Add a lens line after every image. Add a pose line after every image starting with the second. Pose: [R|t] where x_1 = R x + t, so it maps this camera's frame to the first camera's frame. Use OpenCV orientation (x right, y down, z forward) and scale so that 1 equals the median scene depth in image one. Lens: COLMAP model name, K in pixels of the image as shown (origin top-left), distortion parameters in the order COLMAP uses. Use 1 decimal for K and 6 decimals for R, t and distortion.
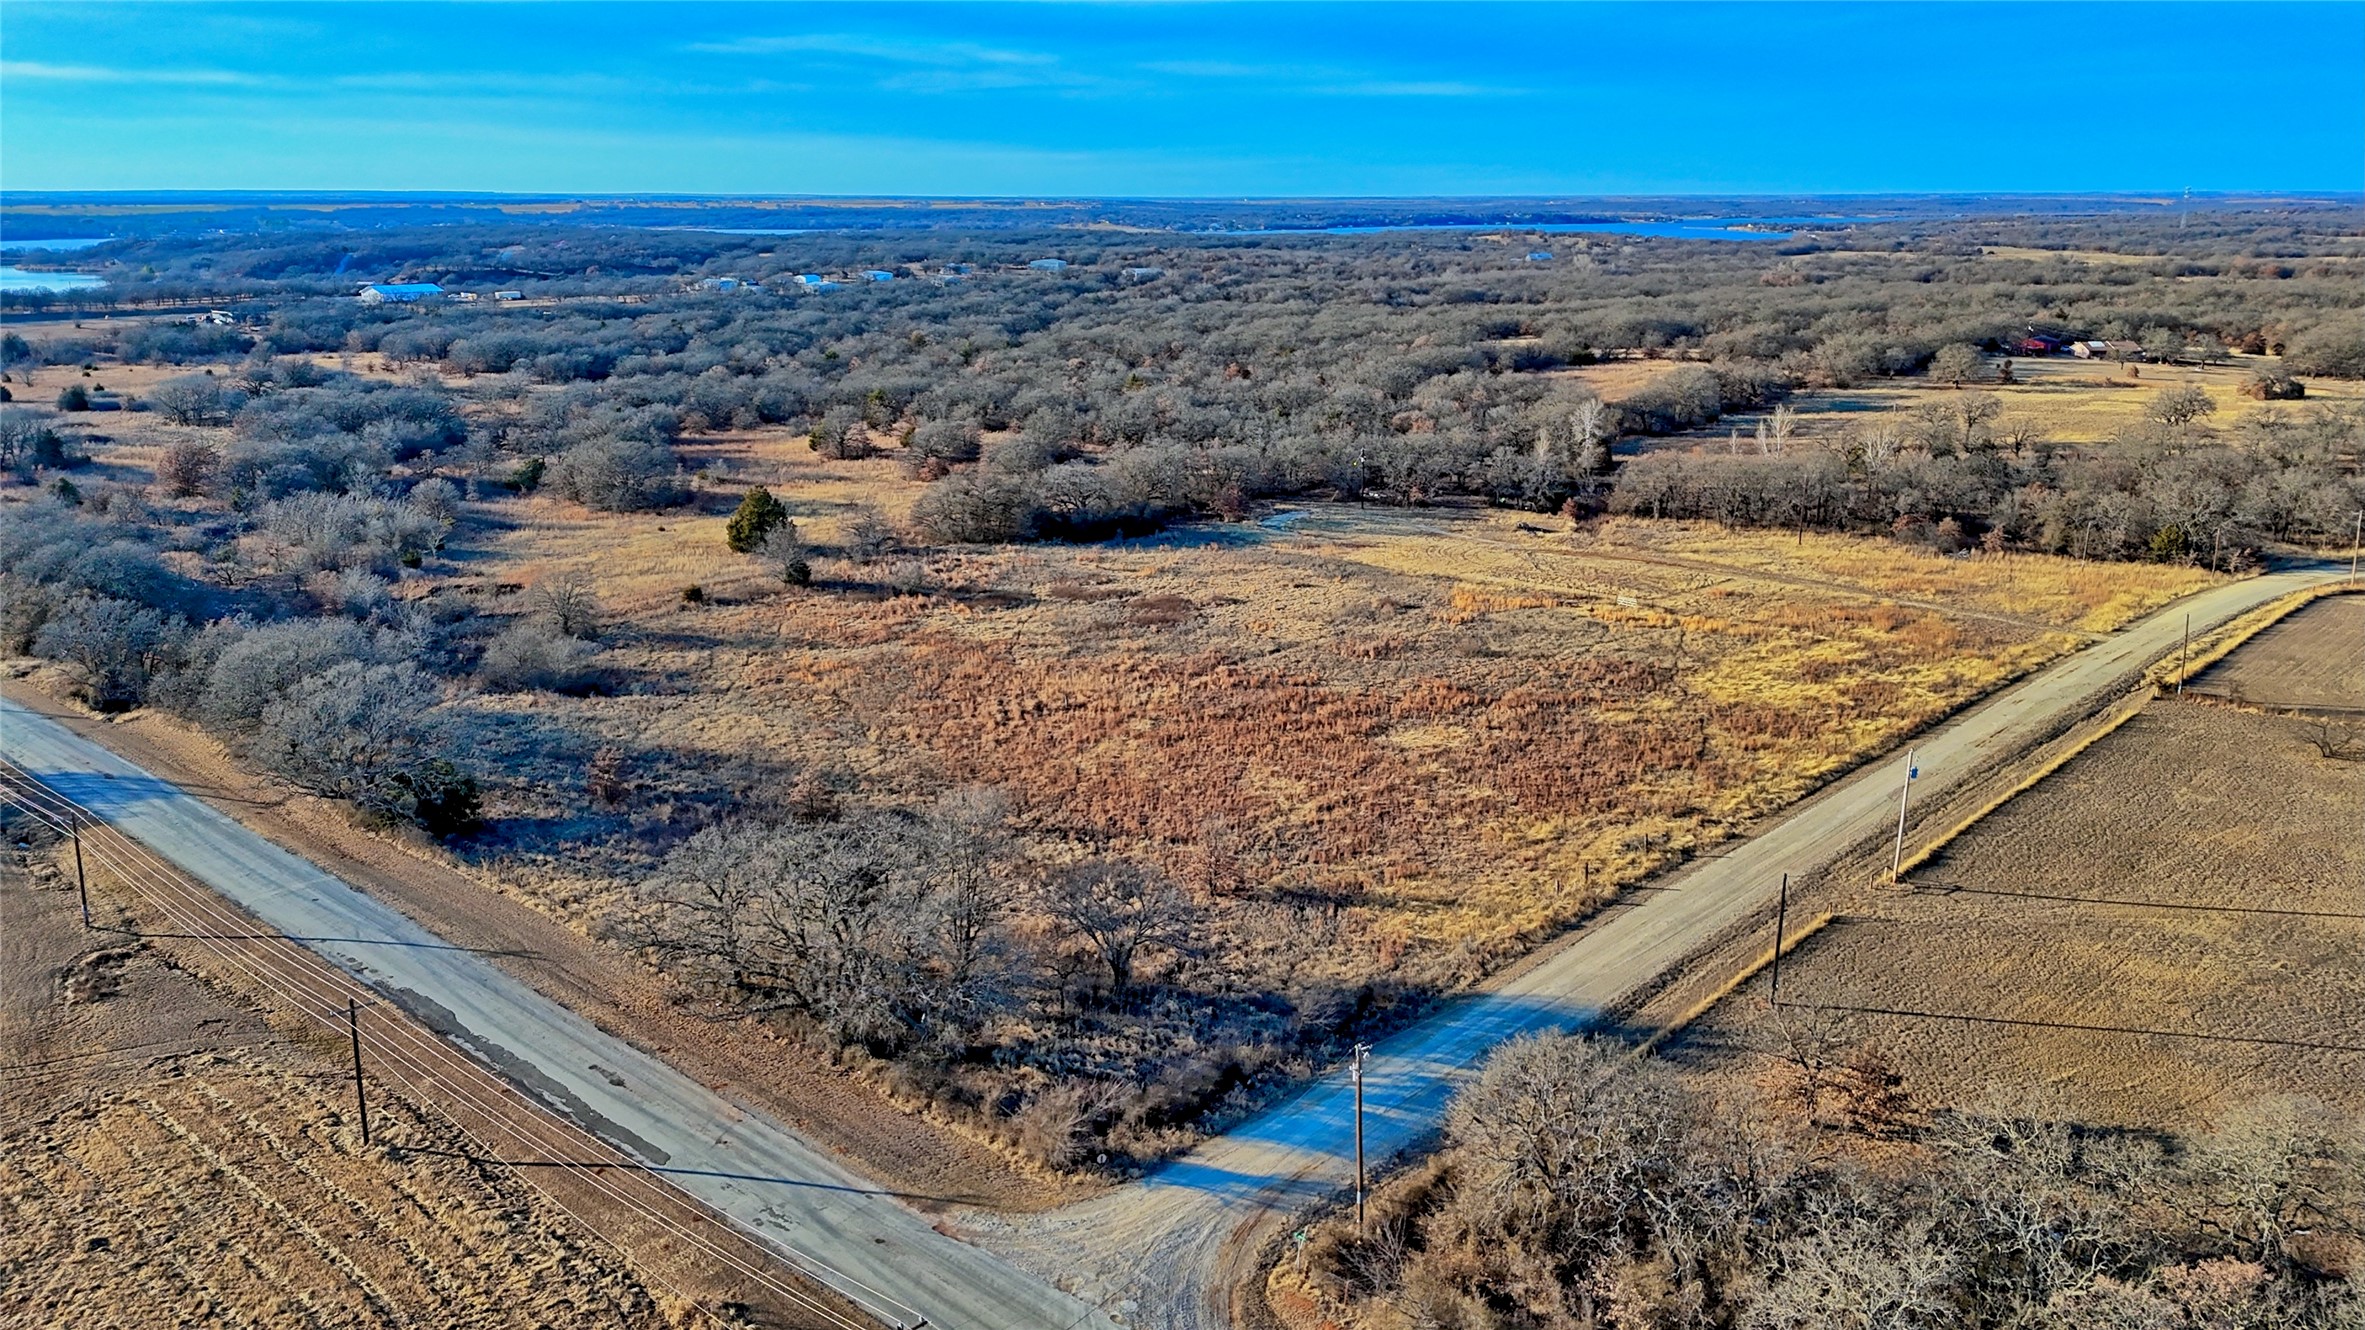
lens RADIAL K [[1753.6, 0, 1182.5], [0, 1753.6, 665.0], [0, 0, 1]] dist [0.074012, -0.088057]
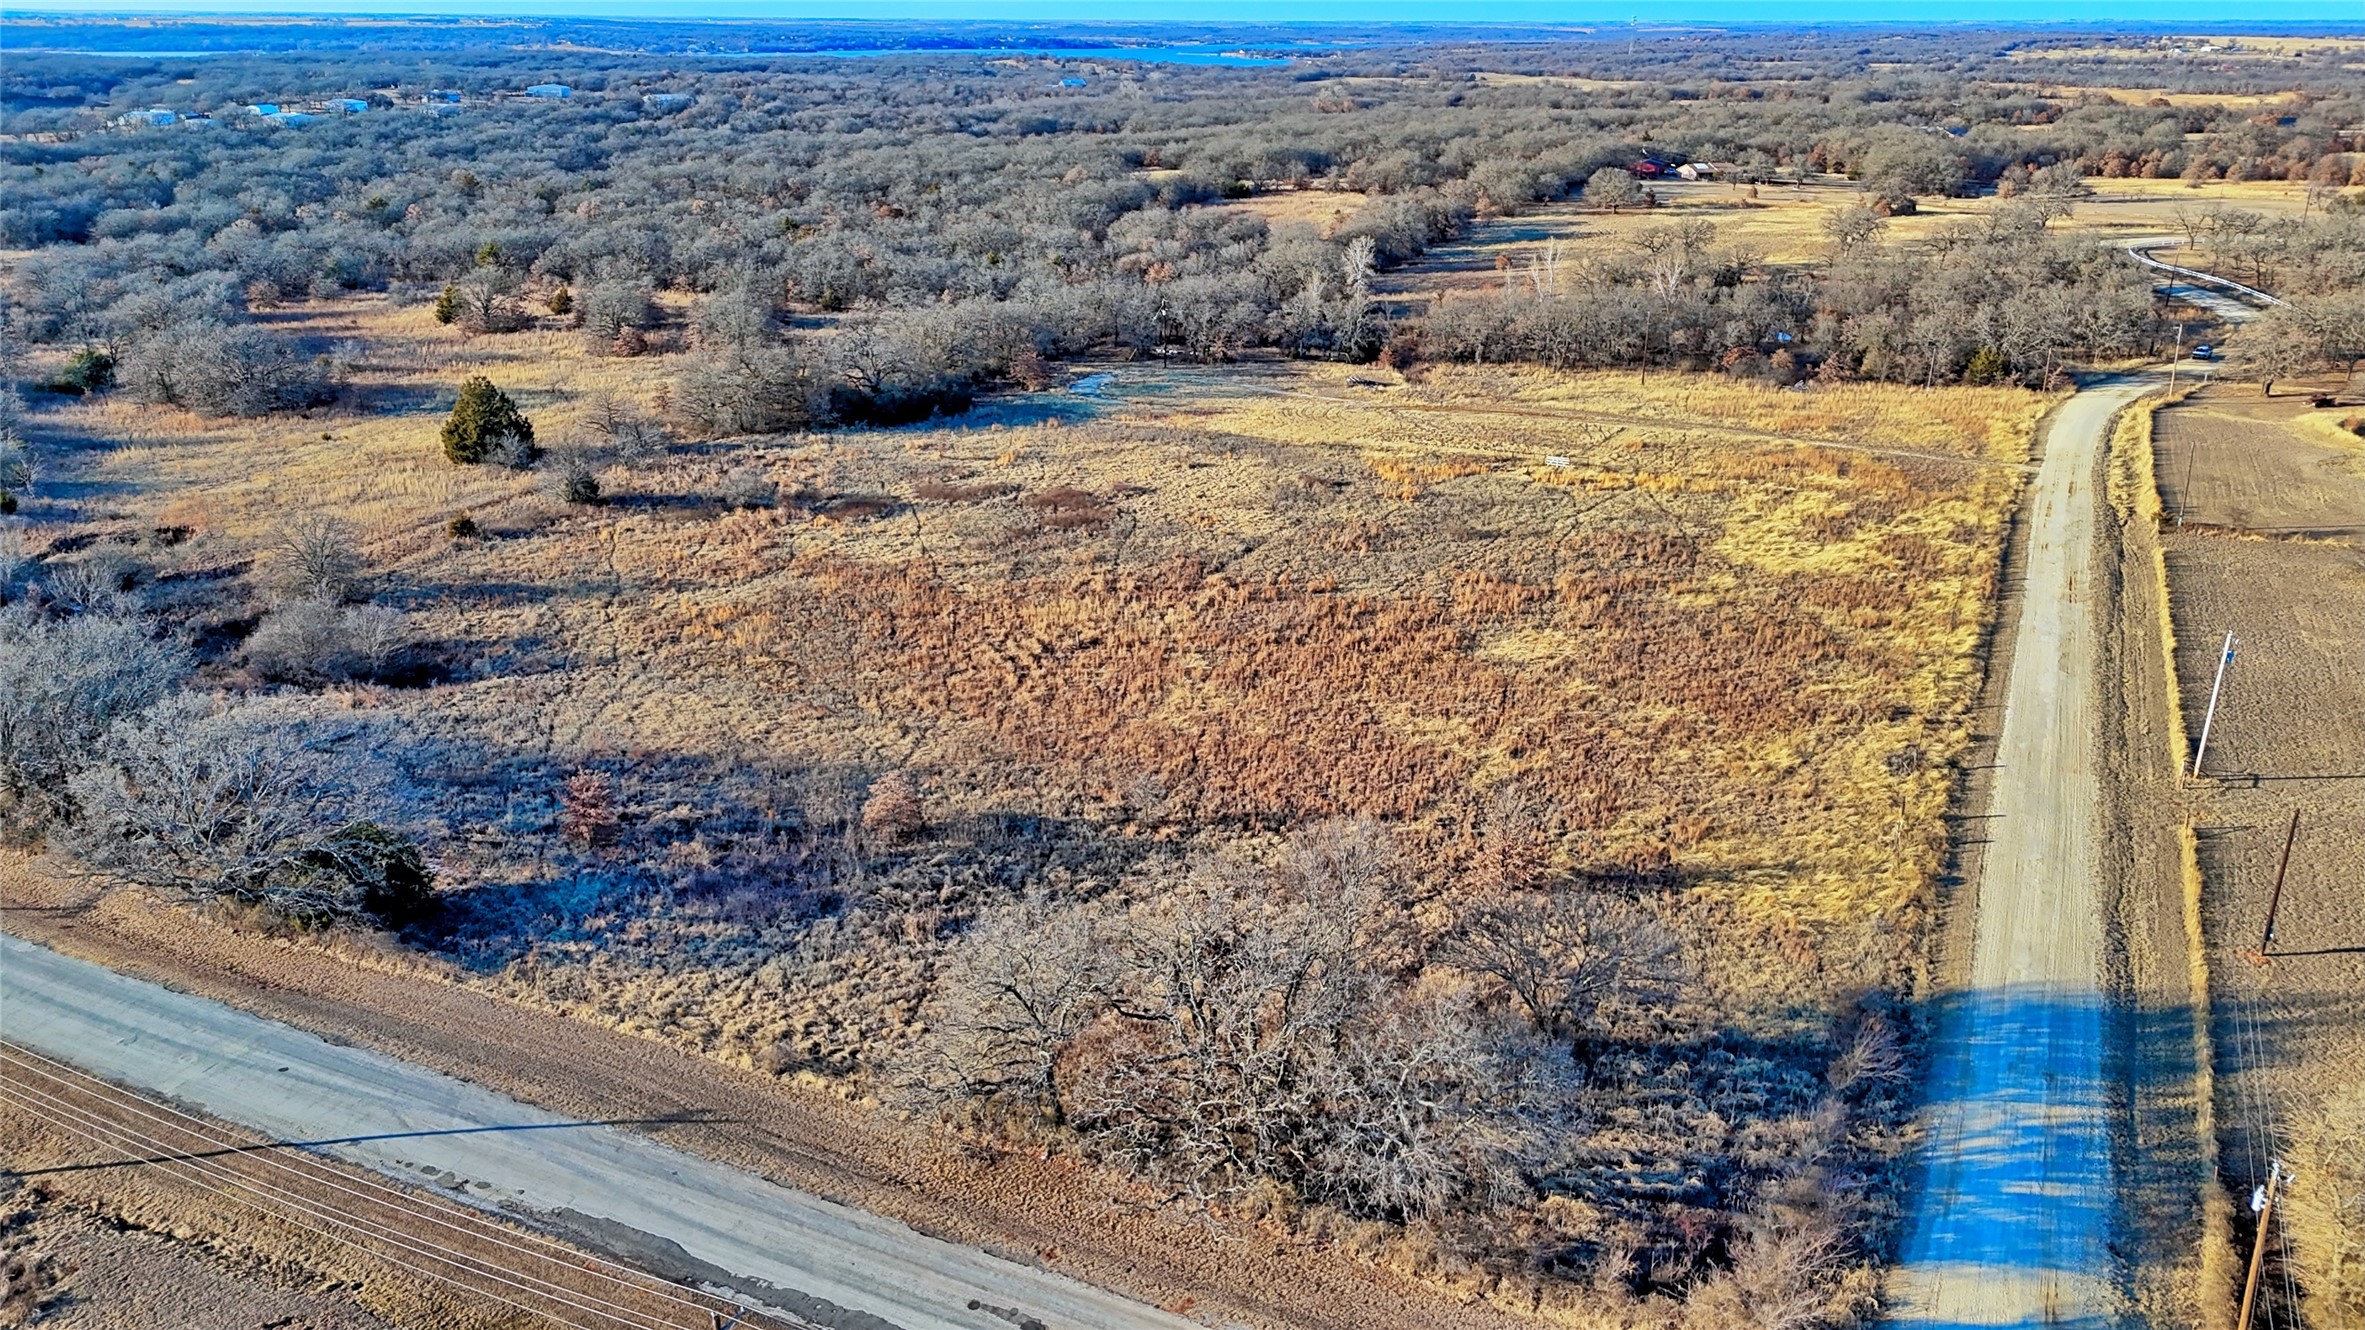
lens RADIAL K [[1753.6, 0, 1182.5], [0, 1753.6, 665.0], [0, 0, 1]] dist [0.074012, -0.088057]
pose [[0.957490, -0.095317, 0.272263, -0.154598], [0.070430, 0.992513, 0.099783, -0.028340], [-0.279736, -0.076366, 0.957035, 0.130114]]
